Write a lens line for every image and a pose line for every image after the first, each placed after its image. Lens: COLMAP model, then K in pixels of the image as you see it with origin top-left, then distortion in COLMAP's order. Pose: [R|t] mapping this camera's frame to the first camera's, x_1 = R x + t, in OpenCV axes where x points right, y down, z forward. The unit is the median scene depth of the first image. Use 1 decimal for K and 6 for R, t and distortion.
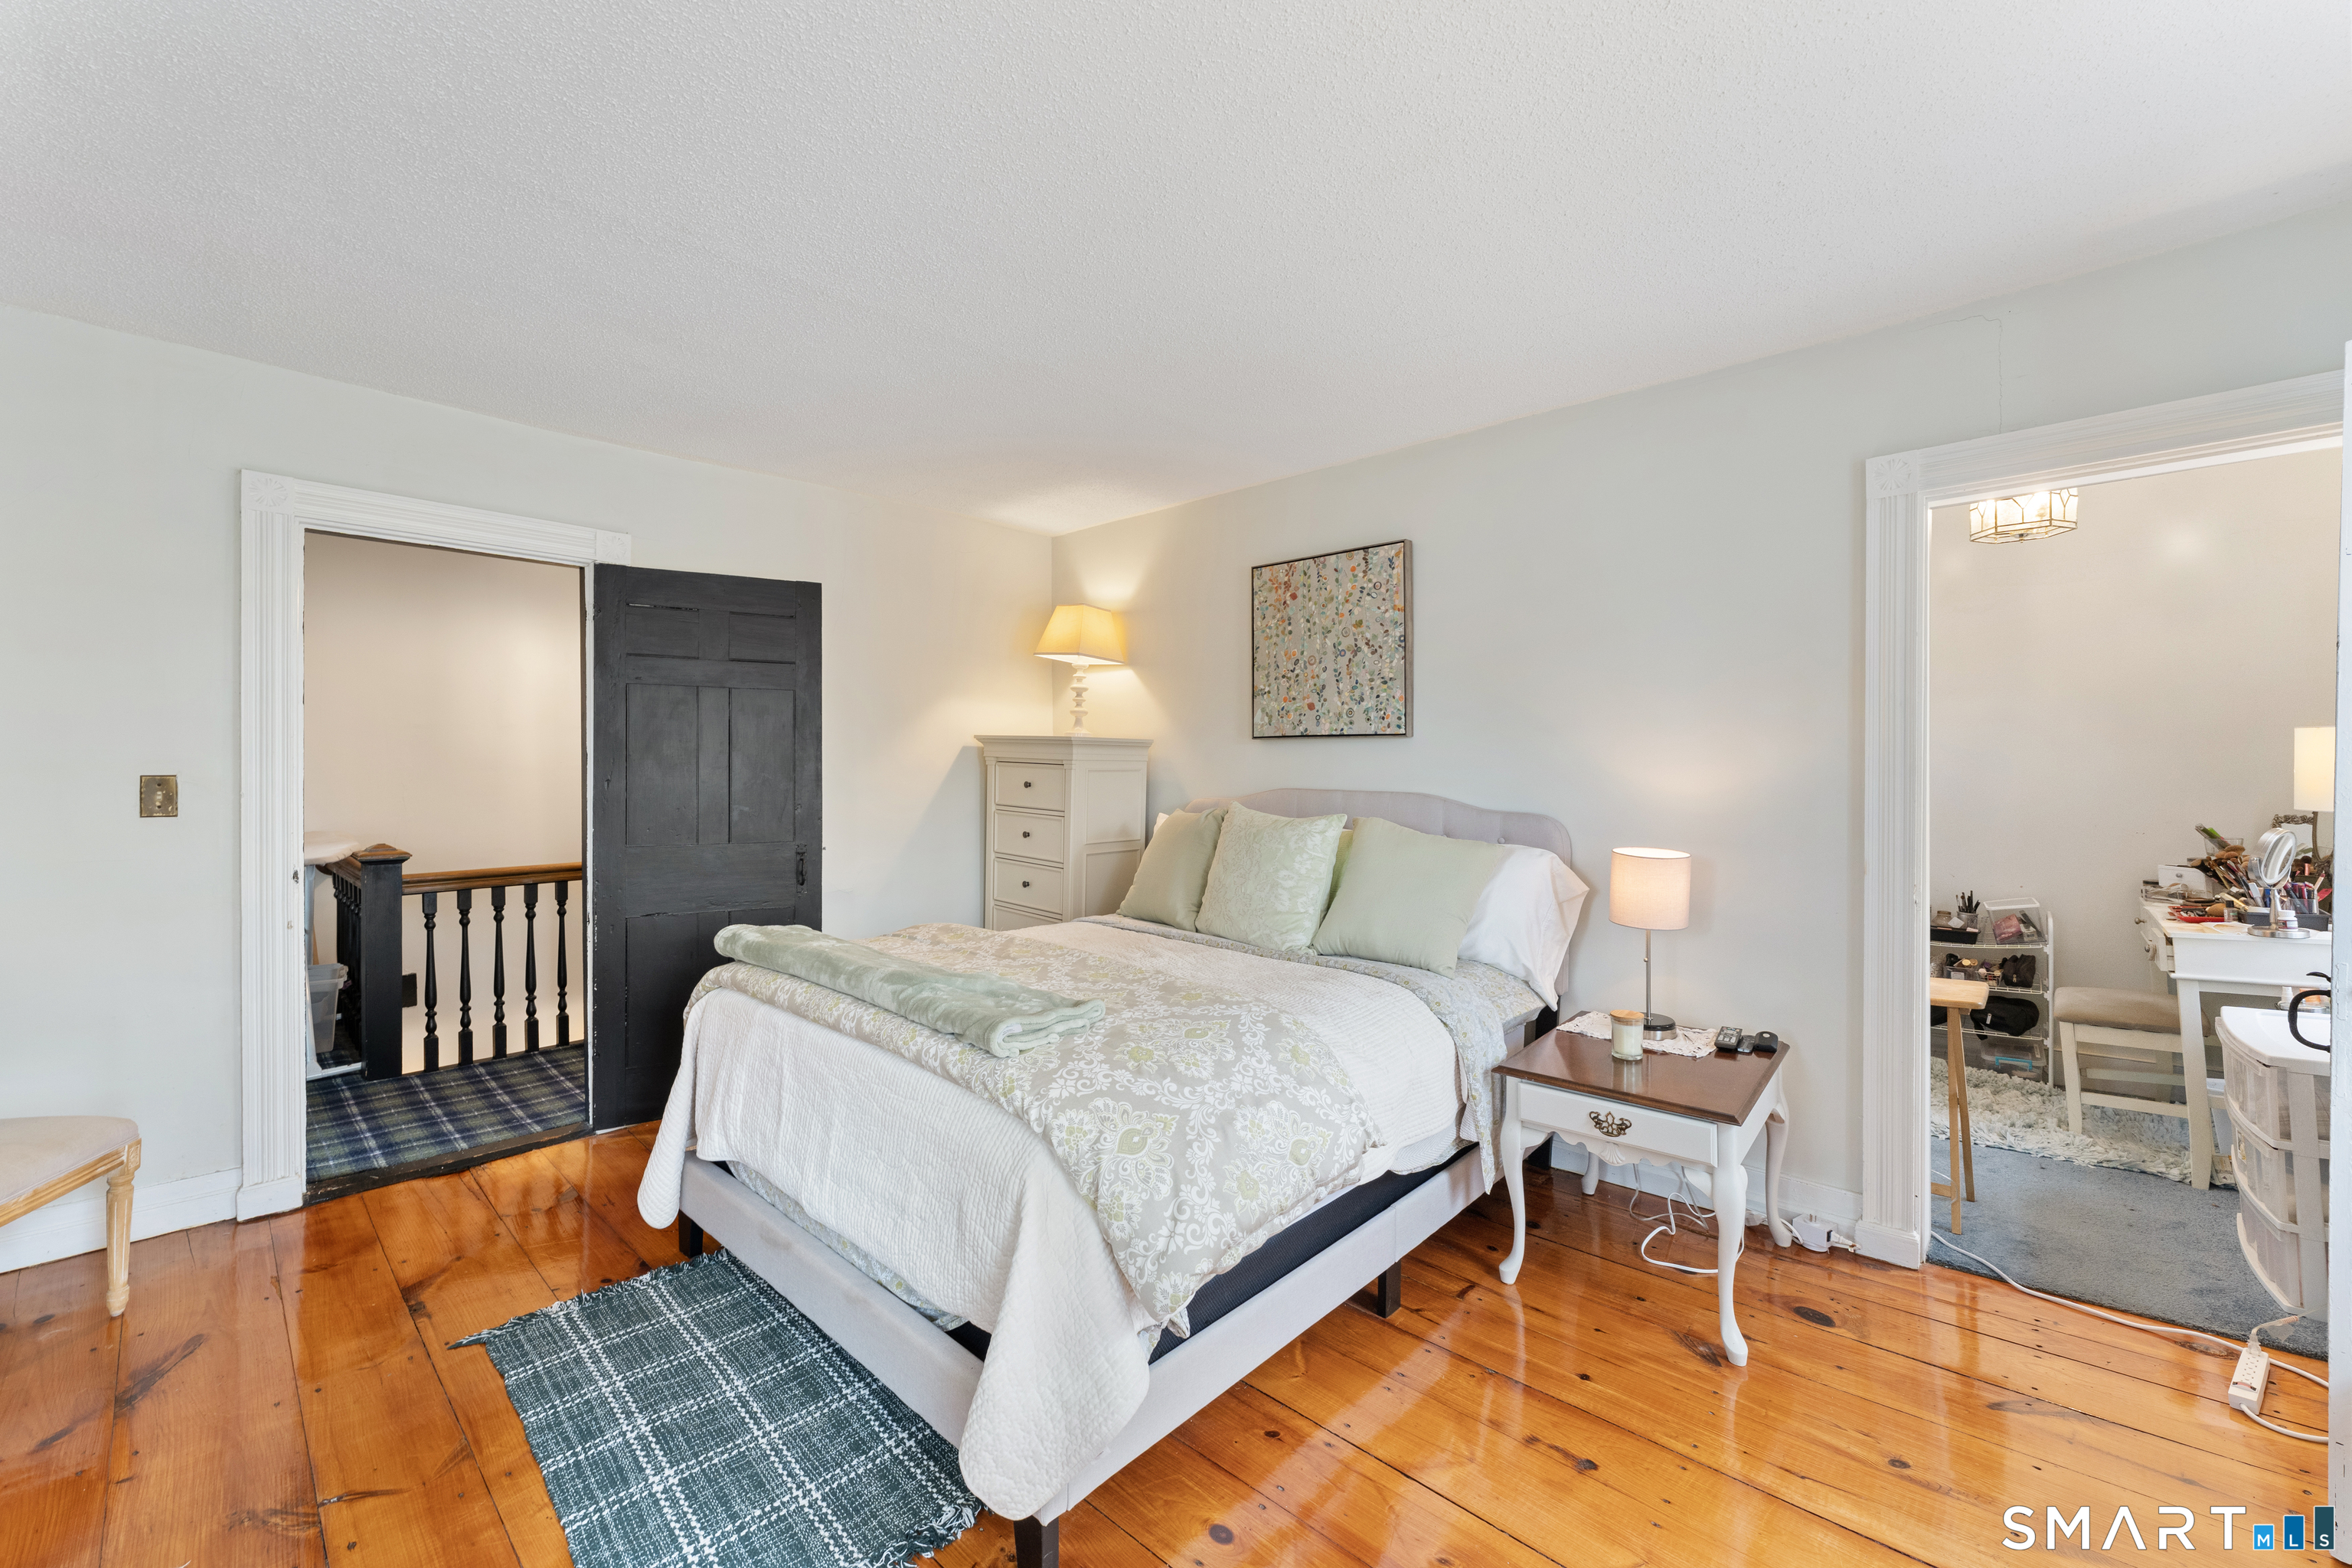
lens RADIAL K [[937.5, 0, 1173.4], [0, 937.5, 769.0], [0, 0, 1]] dist [-0.000931, 0.000652]
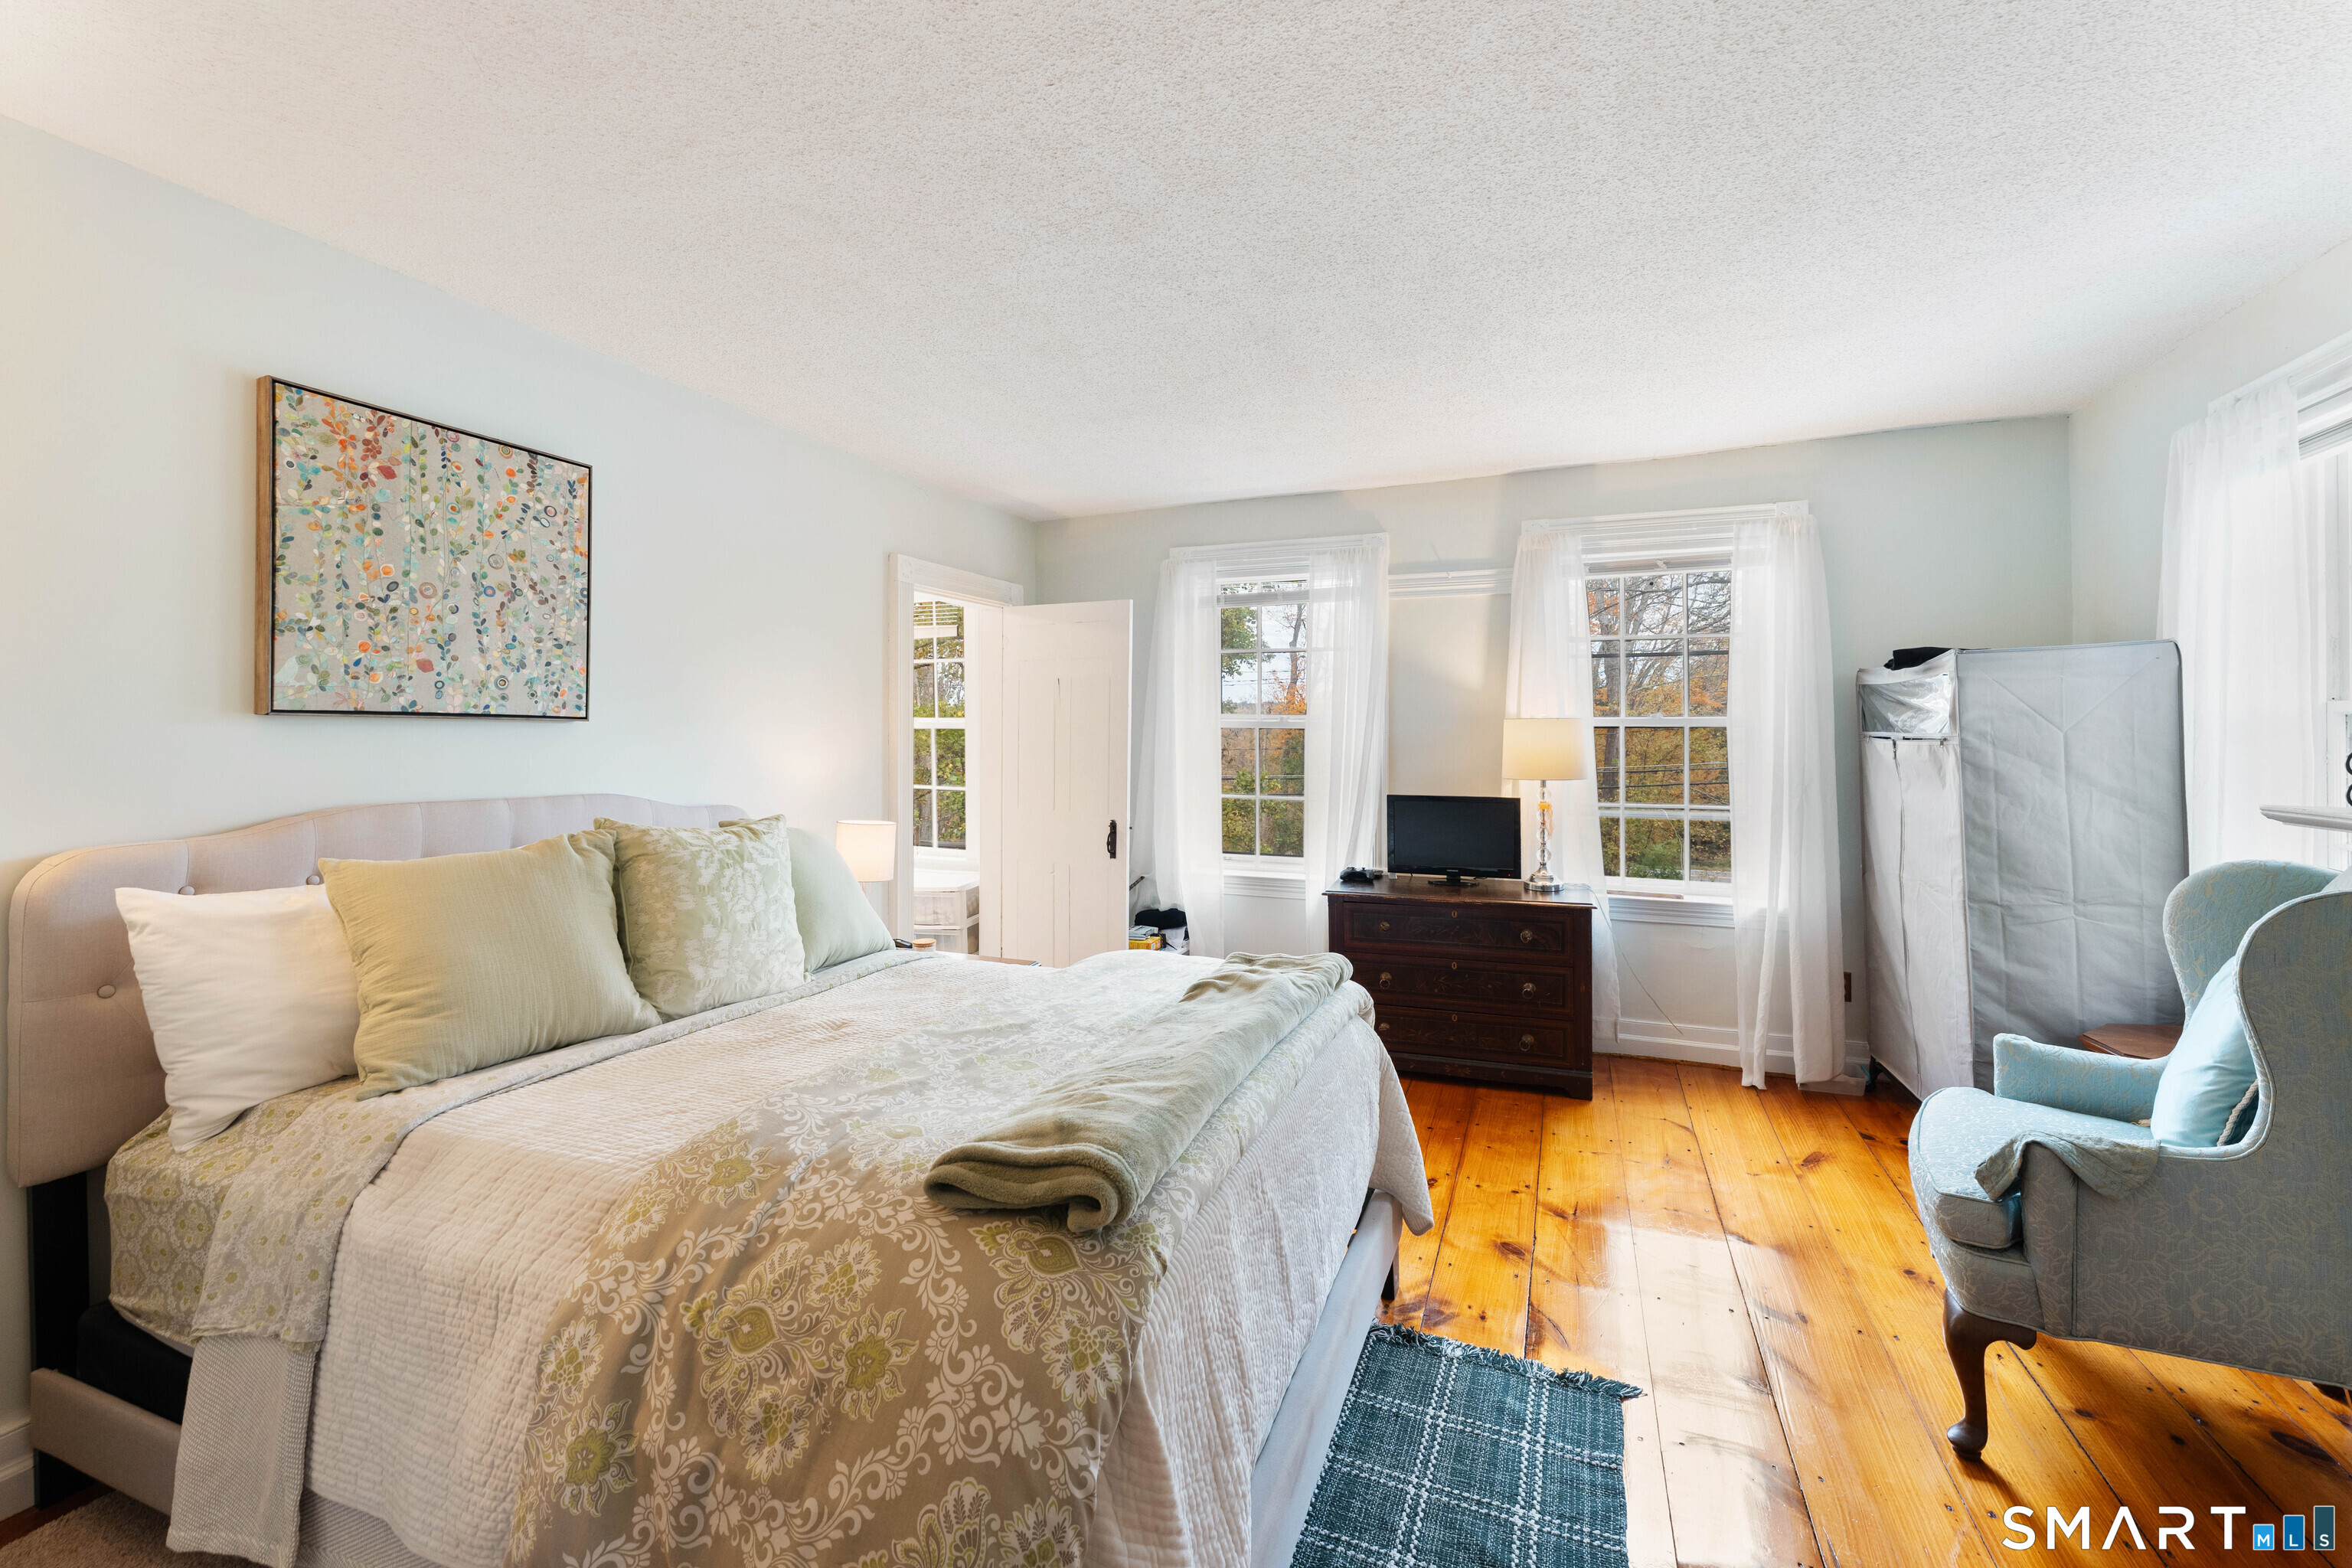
lens RADIAL K [[937.5, 0, 1184.6], [0, 937.5, 721.2], [0, 0, 1]] dist [-0.000931, 0.000652]
pose [[-0.385613, 0.015708, 0.922527, -0.619220], [0.012849, 0.999850, -0.011653, -0.017830], [-0.922571, 0.007360, -0.385756, 0.801499]]
